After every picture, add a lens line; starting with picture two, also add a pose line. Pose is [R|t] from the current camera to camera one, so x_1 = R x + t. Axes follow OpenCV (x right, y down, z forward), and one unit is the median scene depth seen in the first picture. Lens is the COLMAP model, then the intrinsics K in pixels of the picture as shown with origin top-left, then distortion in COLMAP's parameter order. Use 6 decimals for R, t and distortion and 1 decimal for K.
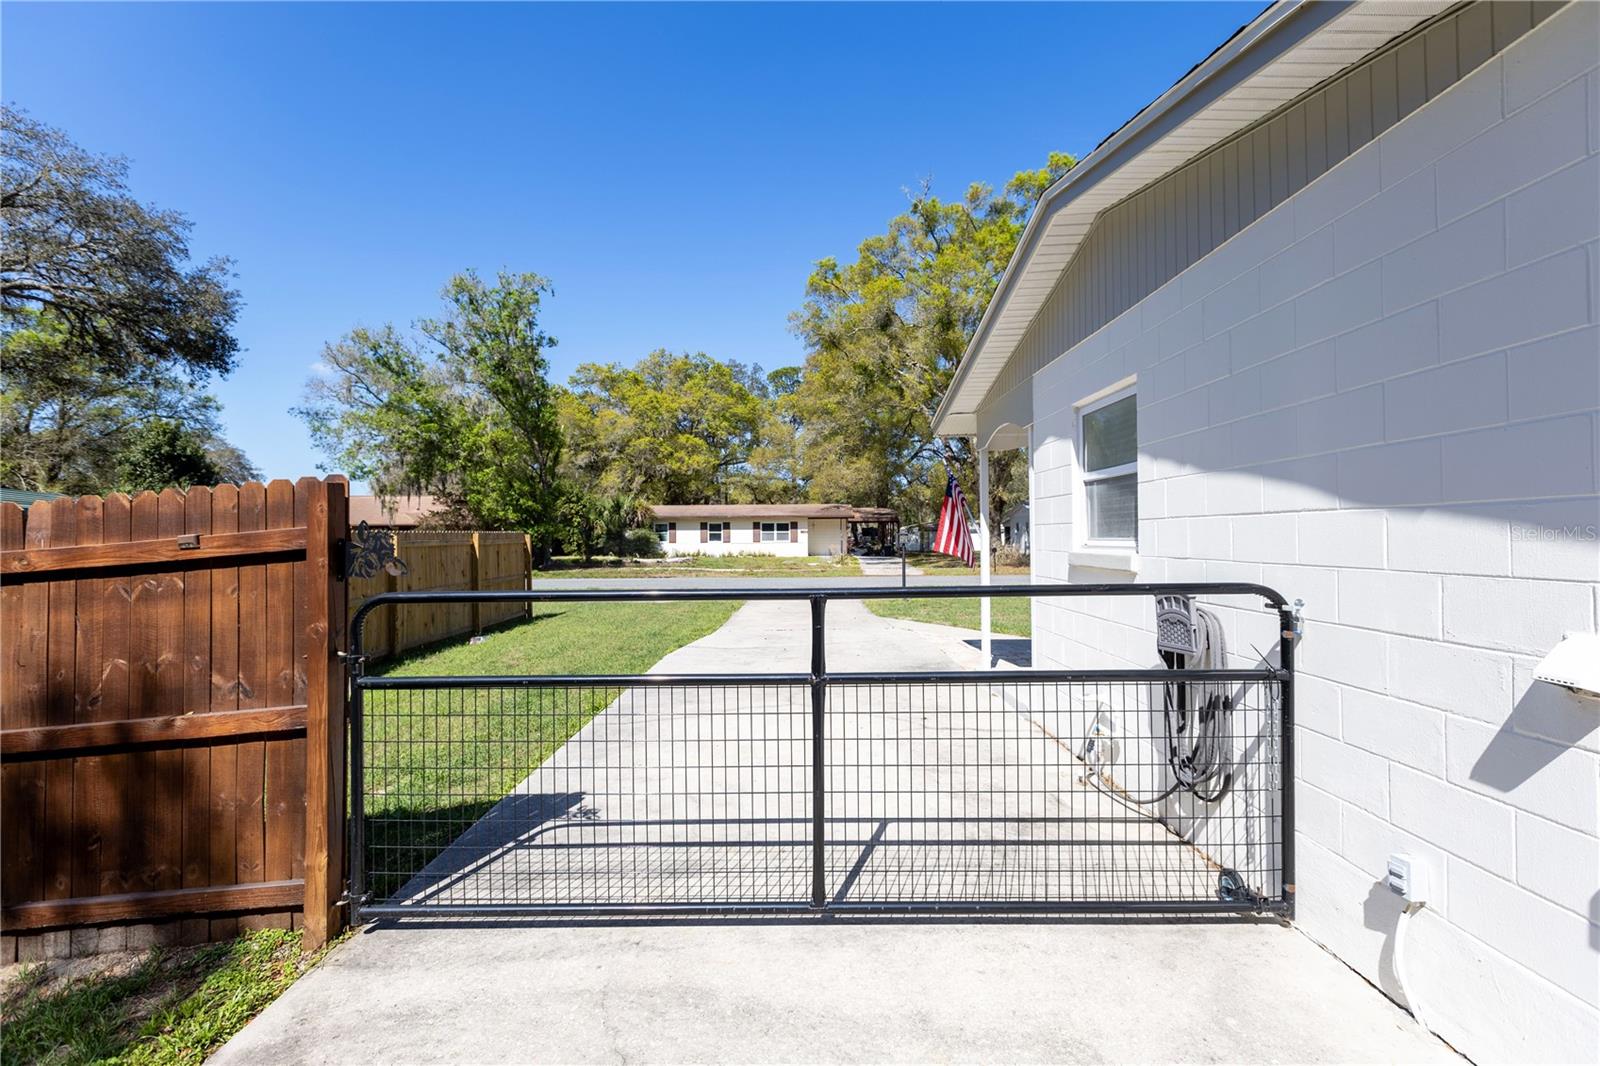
lens RADIAL K [[716.7, 0, 796.8], [0, 716.7, 525.8], [0, 0, 1]] dist [-0.002725, -0.000451]
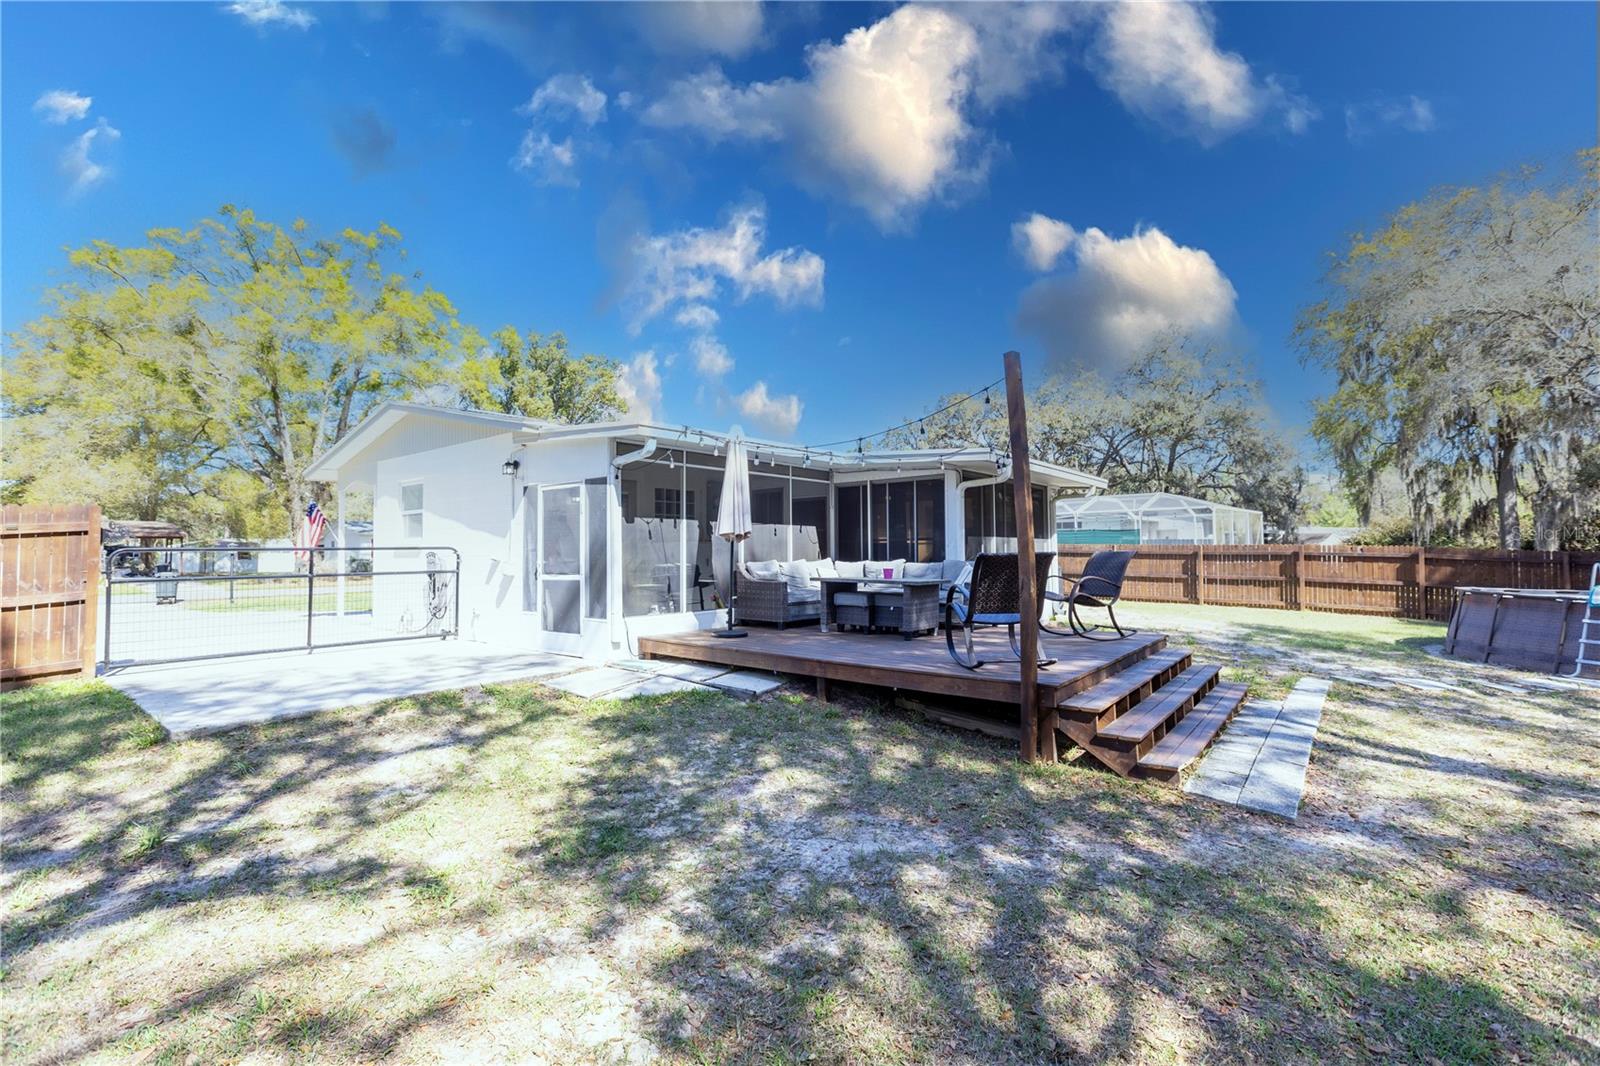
lens RADIAL K [[716.7, 0, 803.1], [0, 716.7, 532.8], [0, 0, 1]] dist [-0.002725, -0.000451]
pose [[0.630036, 0.023216, 0.776219, -0.086712], [-0.006466, 0.999675, -0.024651, 0.007055], [-0.776539, 0.010513, 0.629982, -0.220422]]
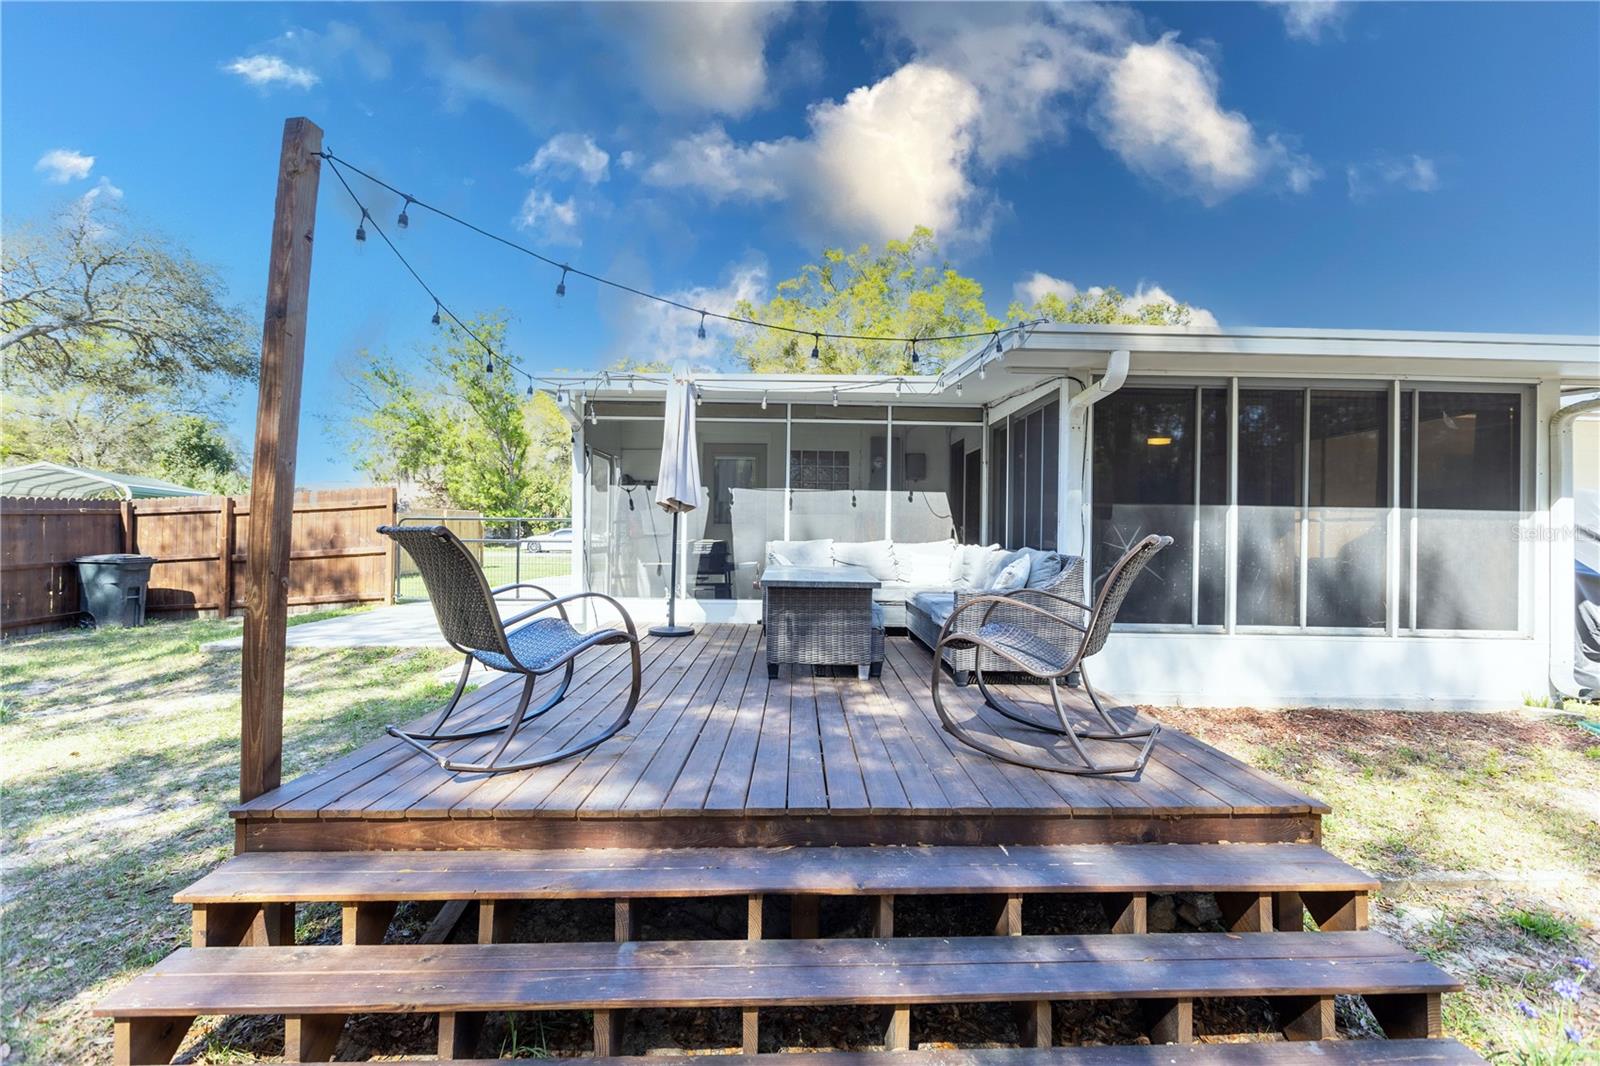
lens RADIAL K [[716.7, 0, 797.6], [0, 716.7, 523.8], [0, 0, 1]] dist [-0.002725, -0.000451]
pose [[0.999646, 0.019778, 0.017773, 0.119289], [-0.019895, 0.999781, 0.006439, 0.005518], [-0.017642, -0.006790, 0.999821, -0.236693]]
